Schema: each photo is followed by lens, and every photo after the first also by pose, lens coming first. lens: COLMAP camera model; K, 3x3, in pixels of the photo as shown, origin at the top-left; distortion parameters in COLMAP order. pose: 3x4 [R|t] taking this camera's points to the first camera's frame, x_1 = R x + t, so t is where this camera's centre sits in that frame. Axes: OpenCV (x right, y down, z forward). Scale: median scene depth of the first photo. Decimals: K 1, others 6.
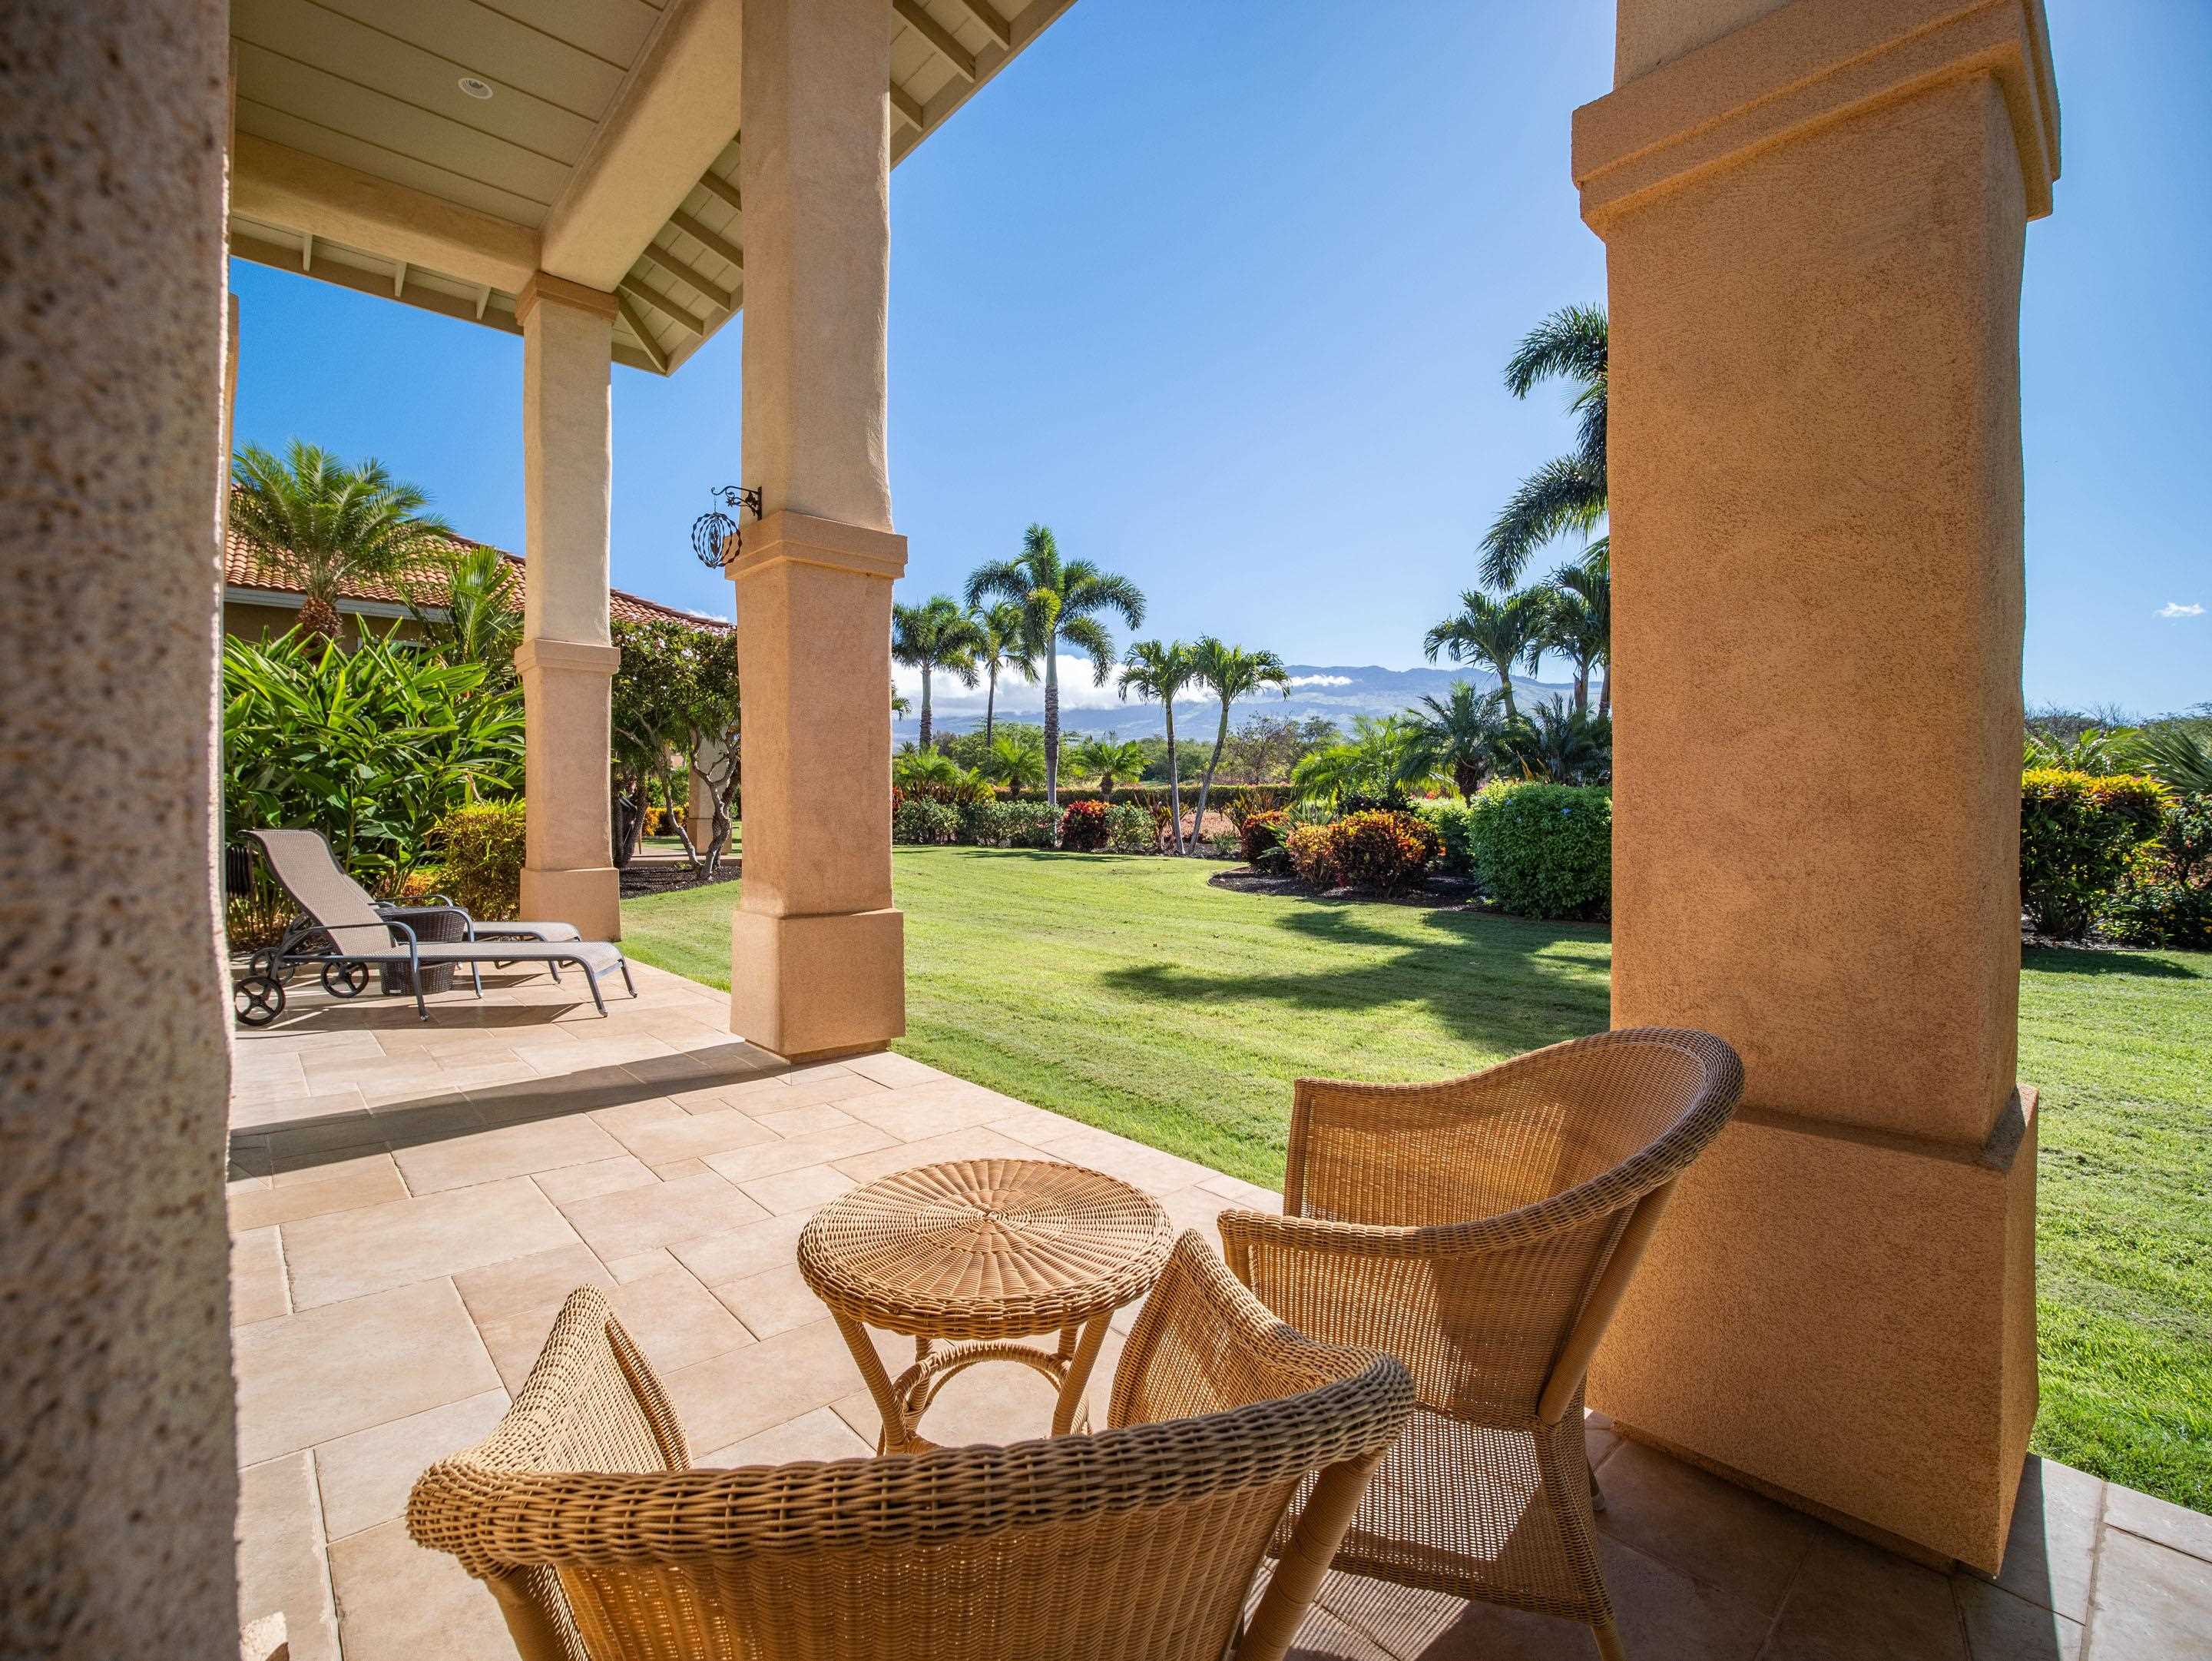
lens RADIAL K [[1008.3, 0, 1095.2], [0, 1008.3, 826.2], [0, 0, 1]] dist [-0.000961, -0.000273]
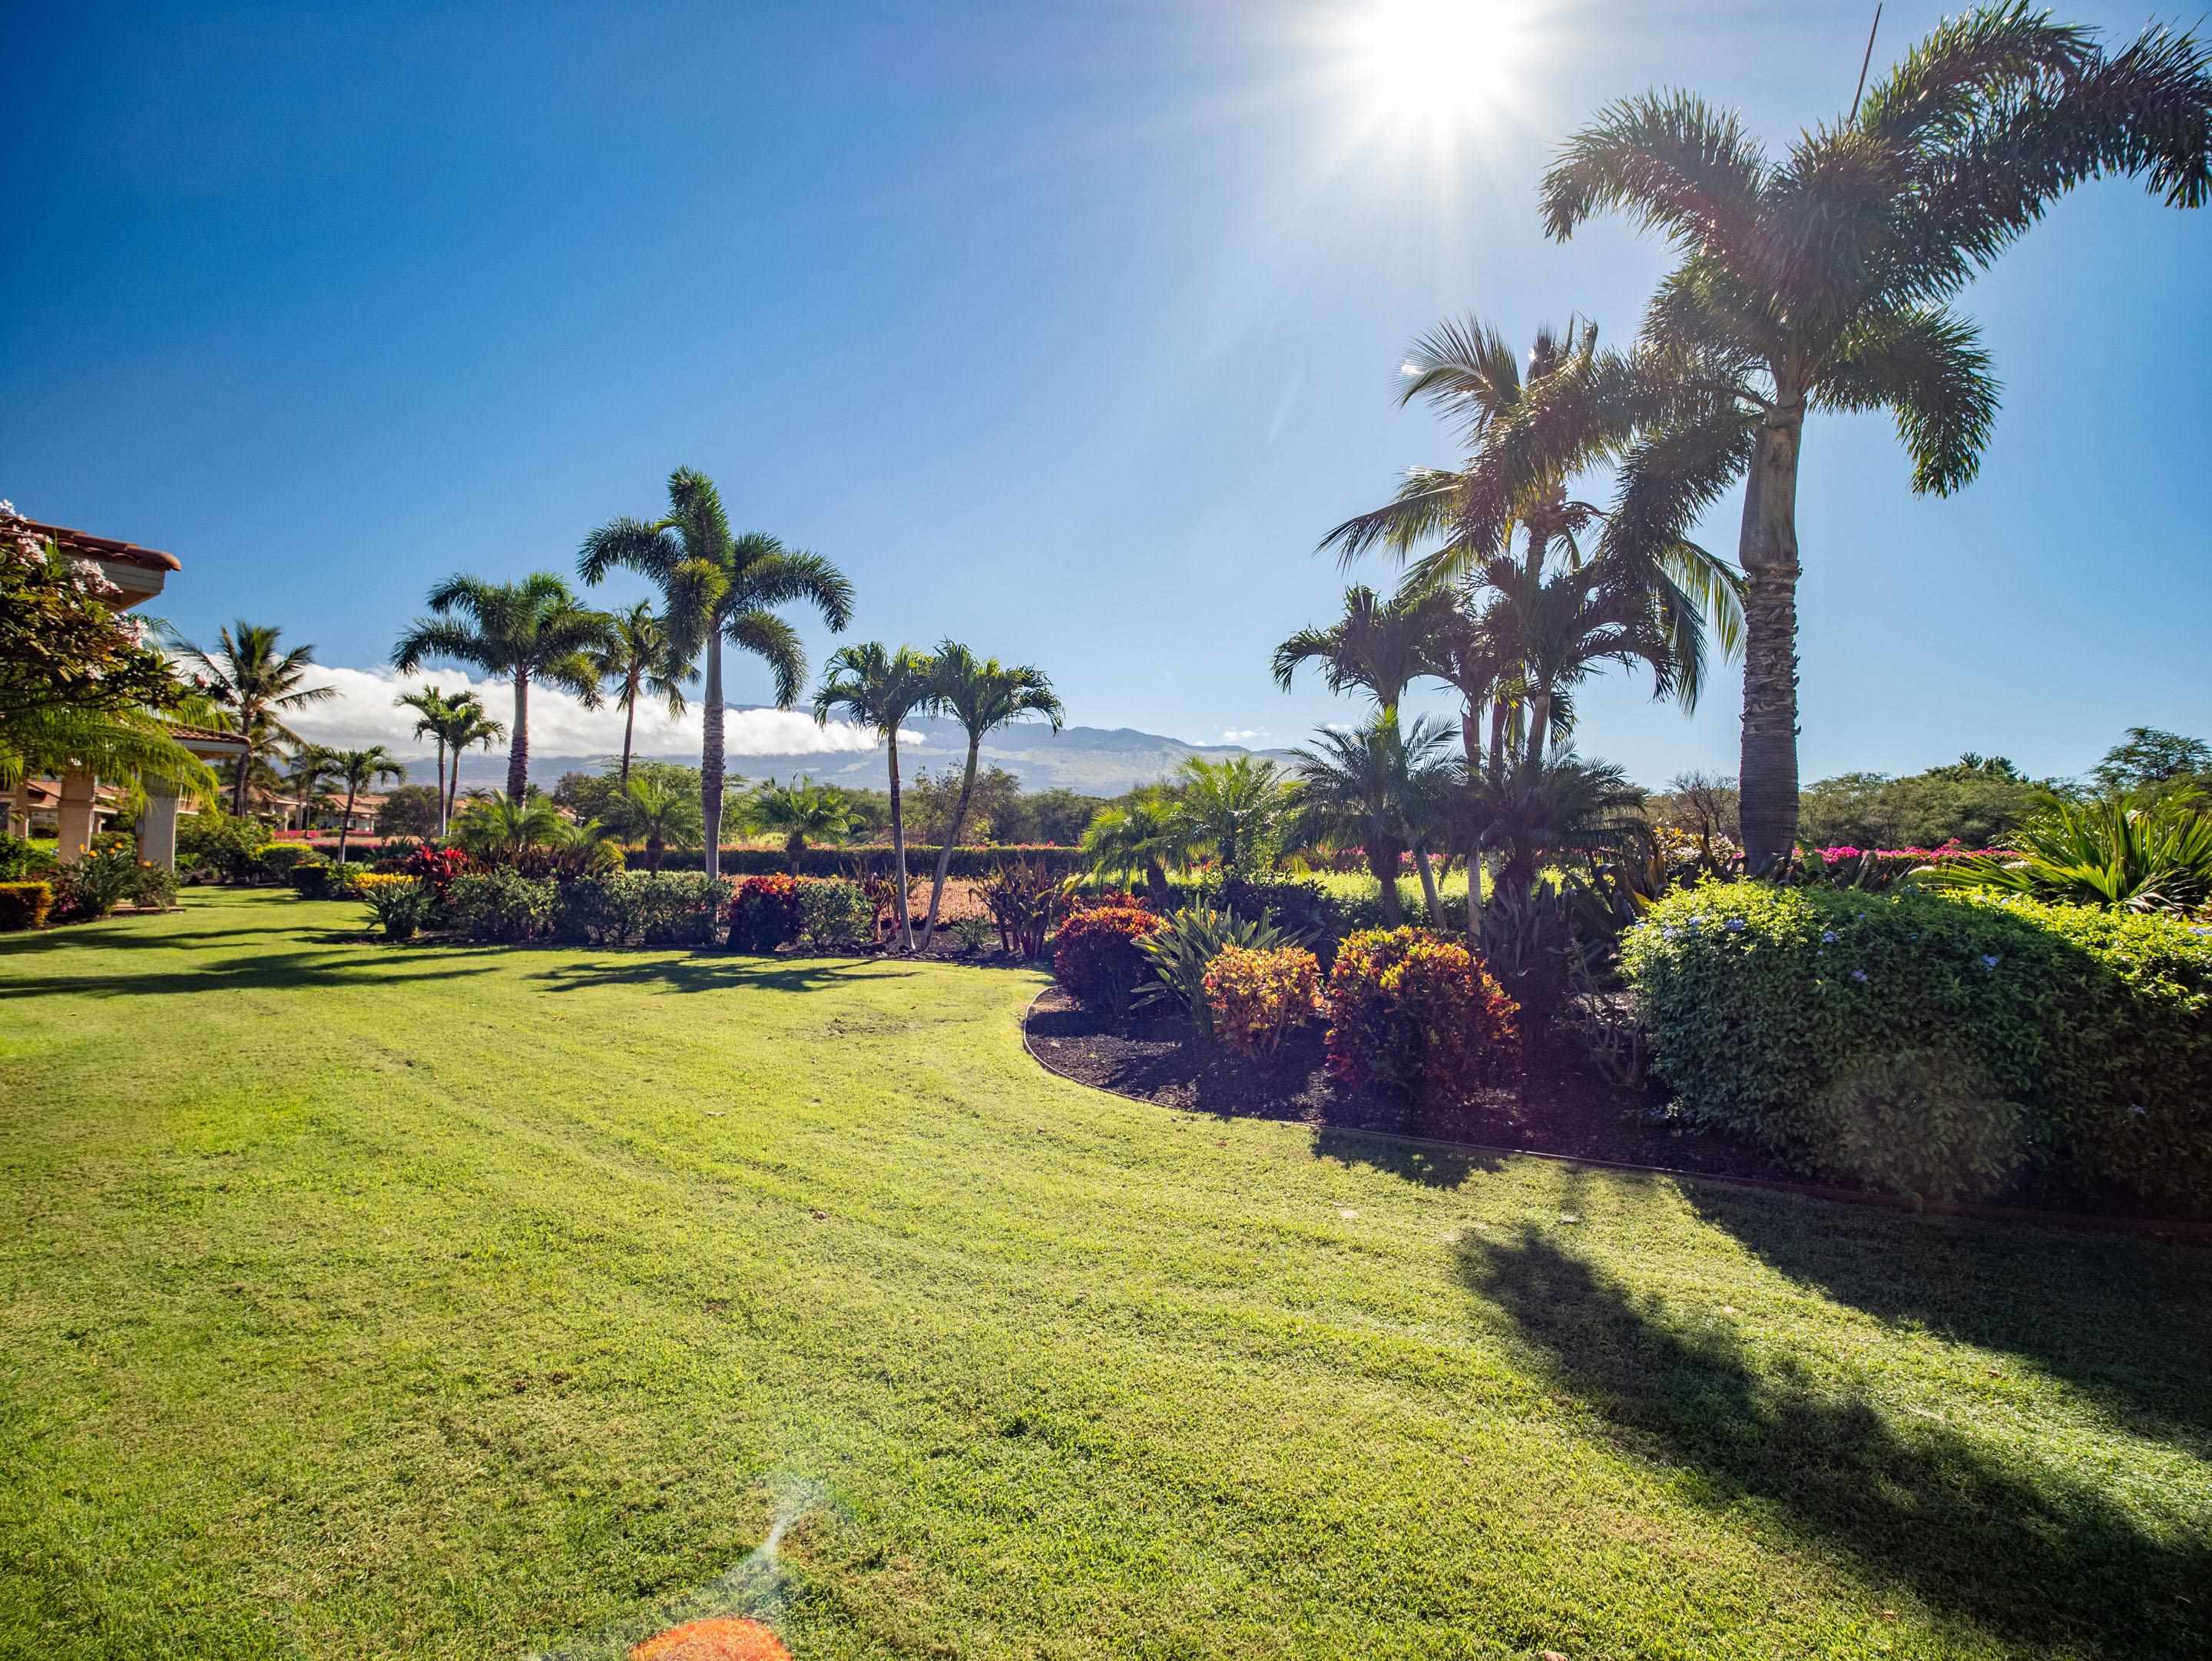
lens RADIAL K [[984.6, 0, 1100.9], [0, 984.6, 821.3], [0, 0, 1]] dist [-0.000623, -0.000334]
pose [[0.942986, 0.008545, 0.332723, -0.017939], [0.009017, 0.998648, -0.051203, -0.024349], [-0.332711, 0.051283, 0.941634, 0.304361]]
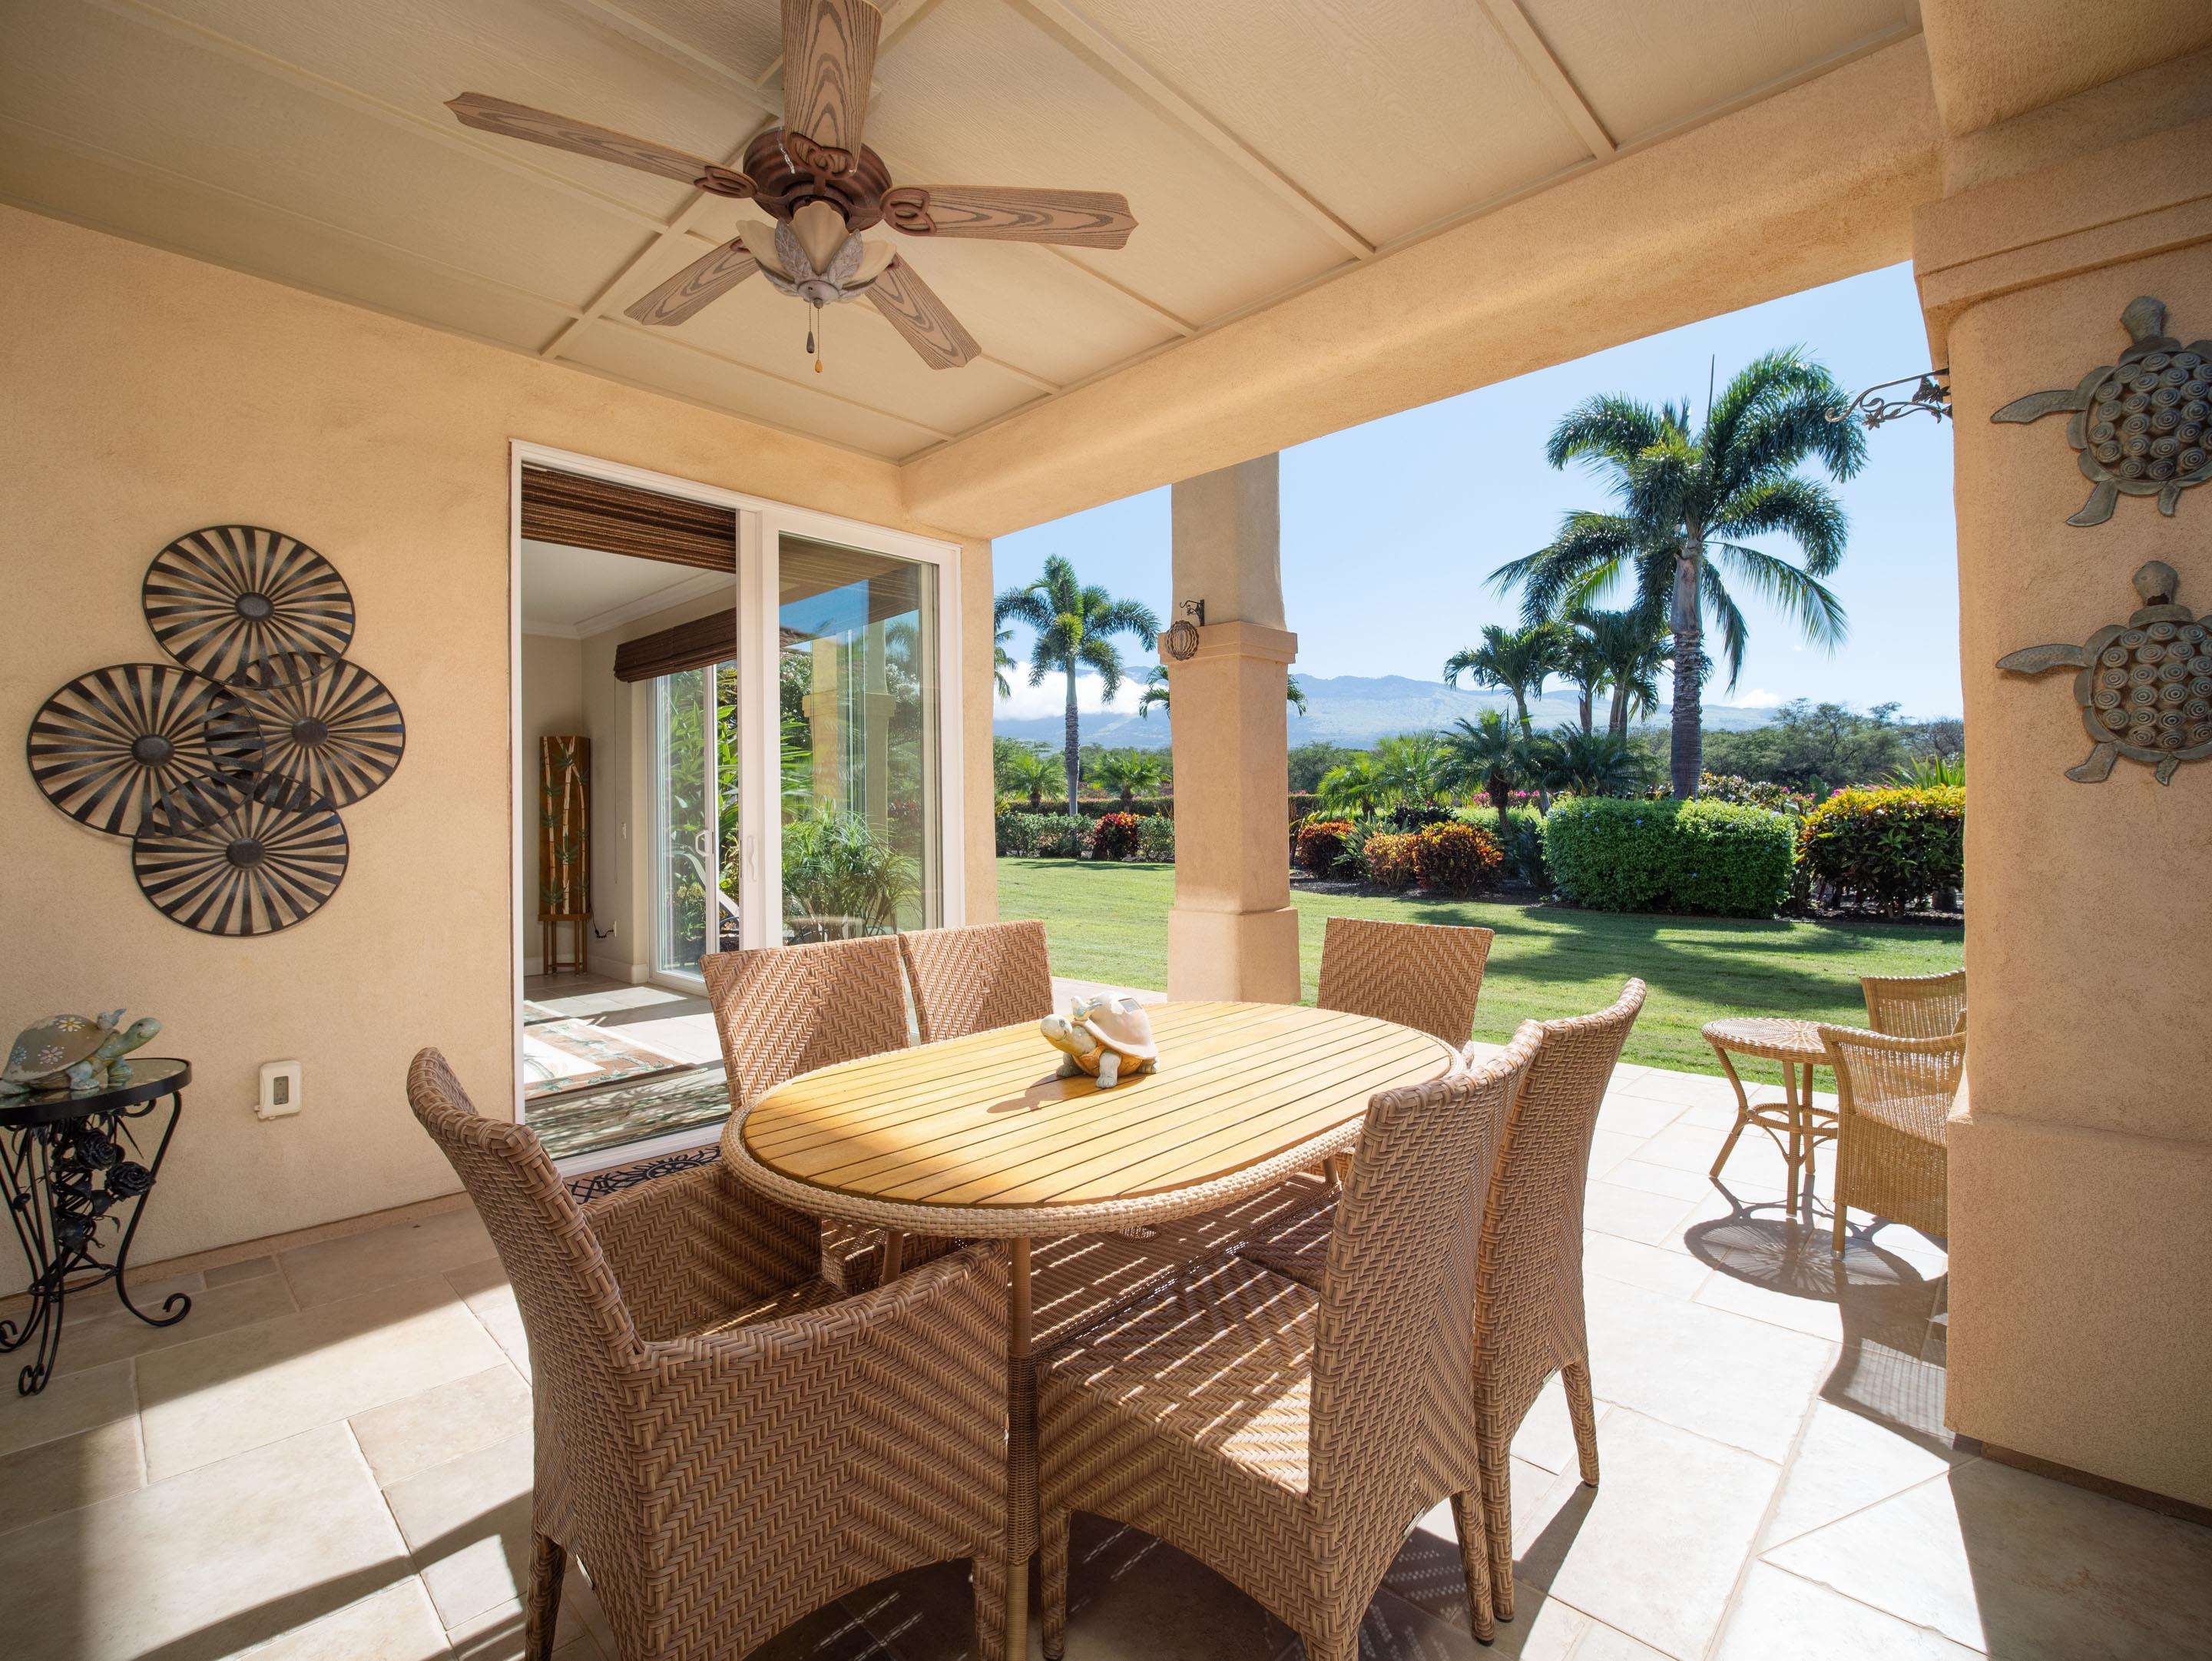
lens RADIAL K [[1022.1, 0, 1080.6], [0, 1022.1, 793.8], [0, 0, 1]] dist [-0.002705, -0.000274]
pose [[0.997643, -0.009594, 0.067942, -0.118080], [0.012219, 0.999191, -0.038328, -0.004123], [-0.067520, 0.039068, 0.996953, -0.073329]]
